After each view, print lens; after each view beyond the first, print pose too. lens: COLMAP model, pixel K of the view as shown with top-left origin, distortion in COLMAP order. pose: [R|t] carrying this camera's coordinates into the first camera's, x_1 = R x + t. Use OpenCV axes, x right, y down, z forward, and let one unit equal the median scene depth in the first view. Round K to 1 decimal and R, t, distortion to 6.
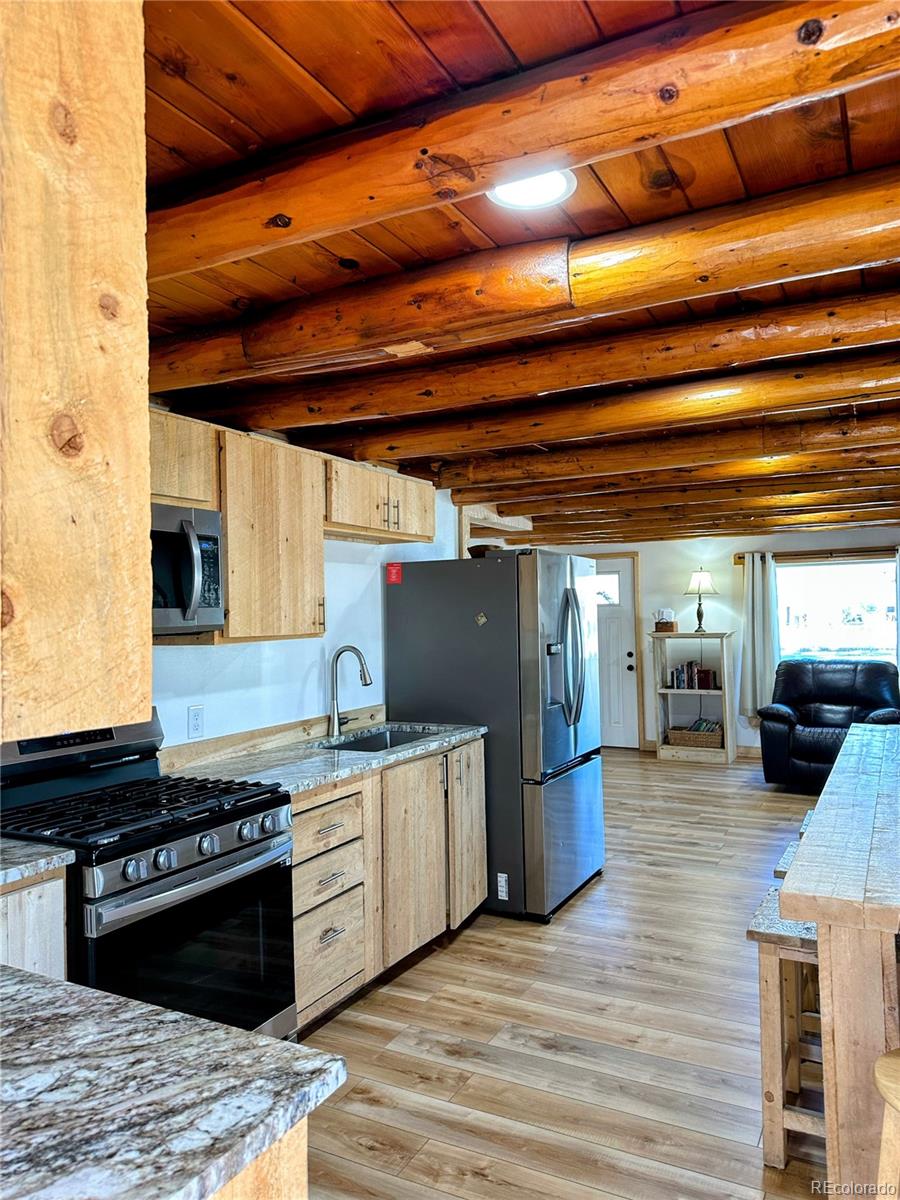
lens RADIAL K [[855.0, 0, 449.9], [0, 855.0, 588.9], [0, 0, 1]] dist [0.008042, -0.005169]
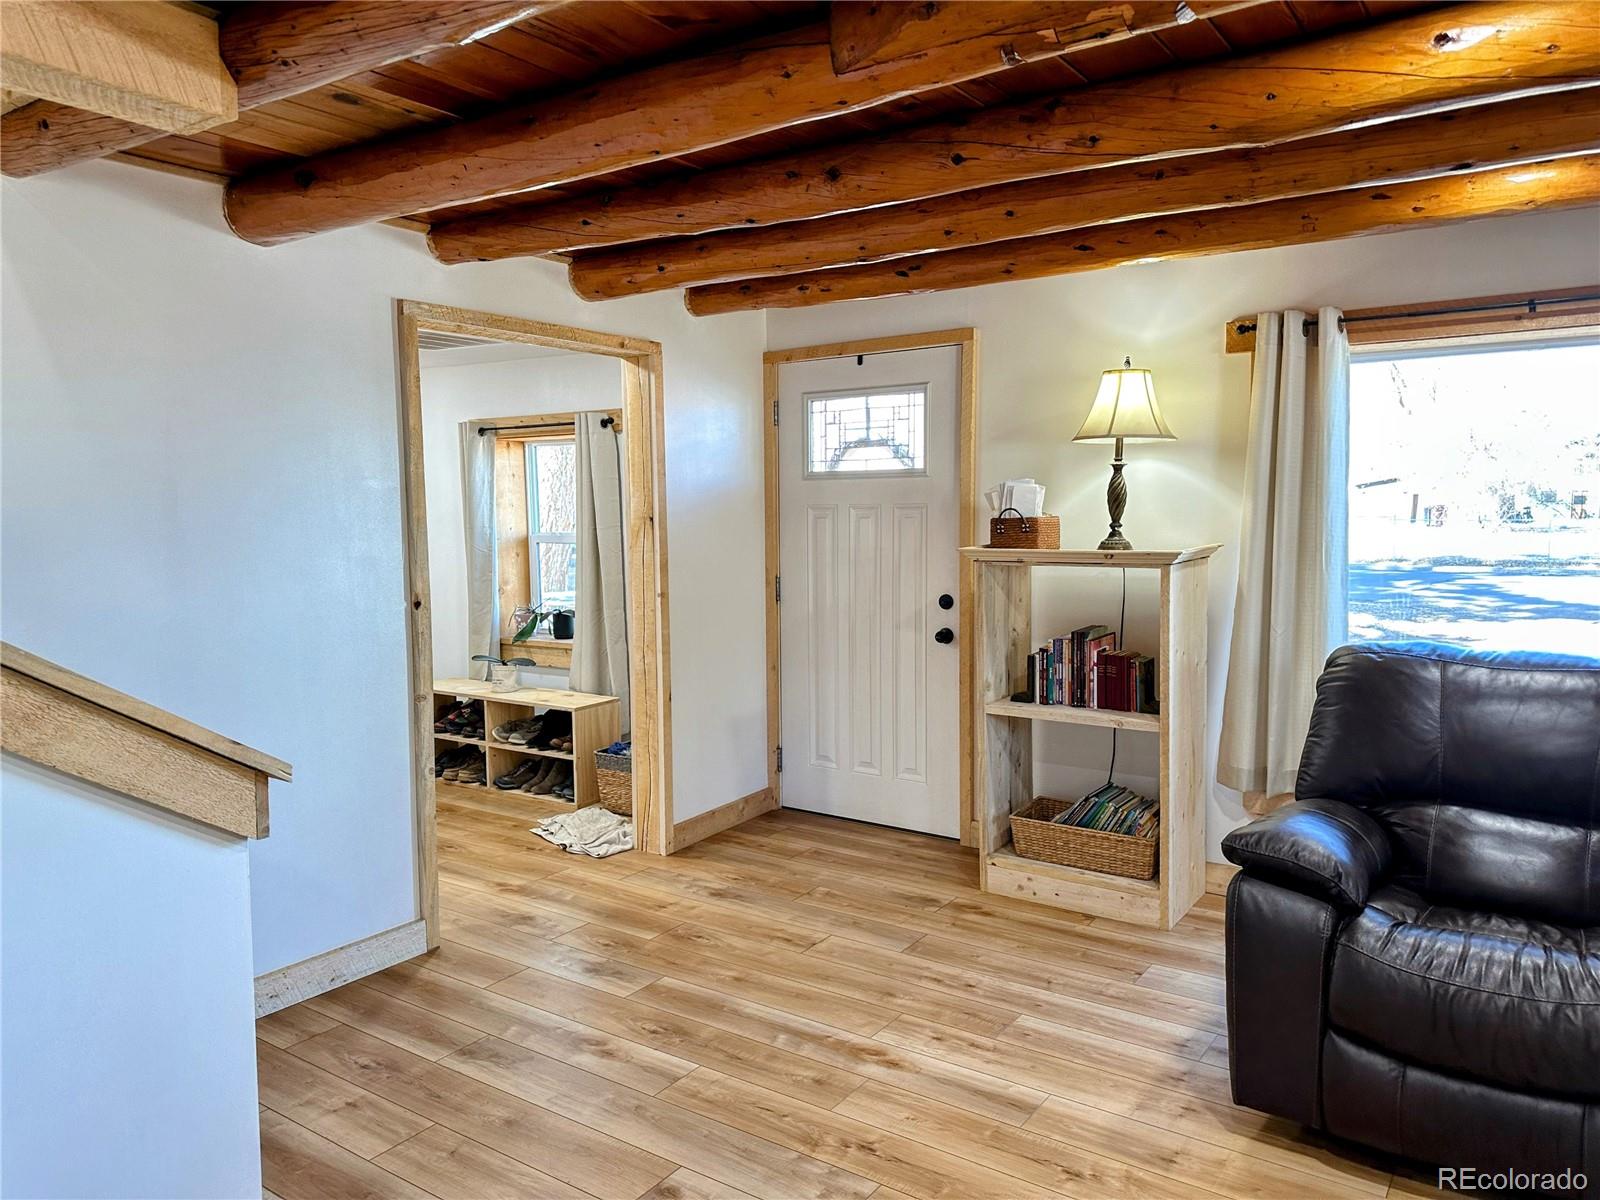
lens RADIAL K [[1139.9, 0, 797.1], [0, 1139.9, 613.6], [0, 0, 1]] dist [0.008042, -0.005169]
pose [[0.992946, 0.018149, -0.117167, 0.225382], [-0.003214, 0.991972, 0.126420, 0.019226], [0.118521, -0.125151, 0.985033, 0.534975]]
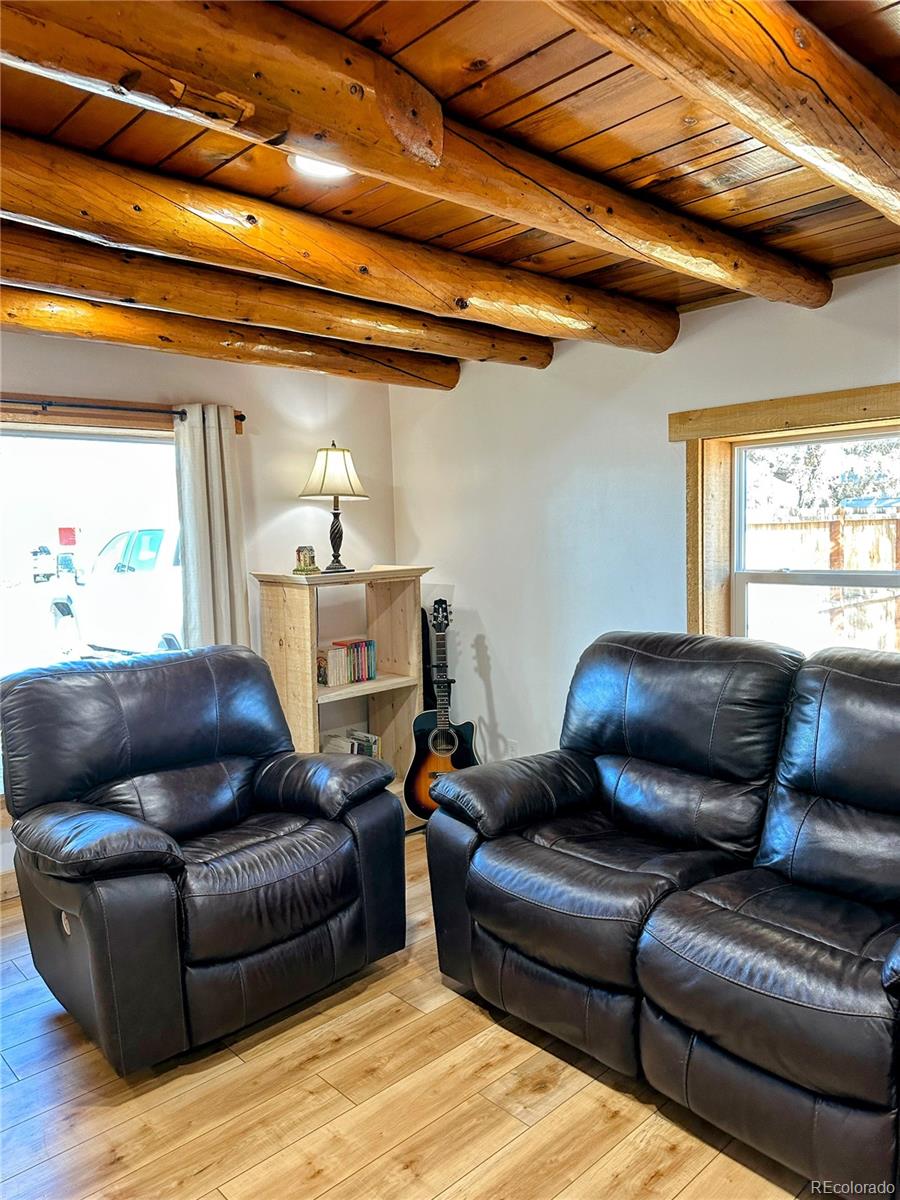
lens RADIAL K [[855.0, 0, 450.9], [0, 855.0, 609.8], [0, 0, 1]] dist [0.008042, -0.005169]
pose [[0.325675, -0.082238, 0.941899, 0.106533], [-0.005124, 0.996042, 0.088737, 0.021135], [-0.945468, -0.033725, 0.323964, 0.657768]]
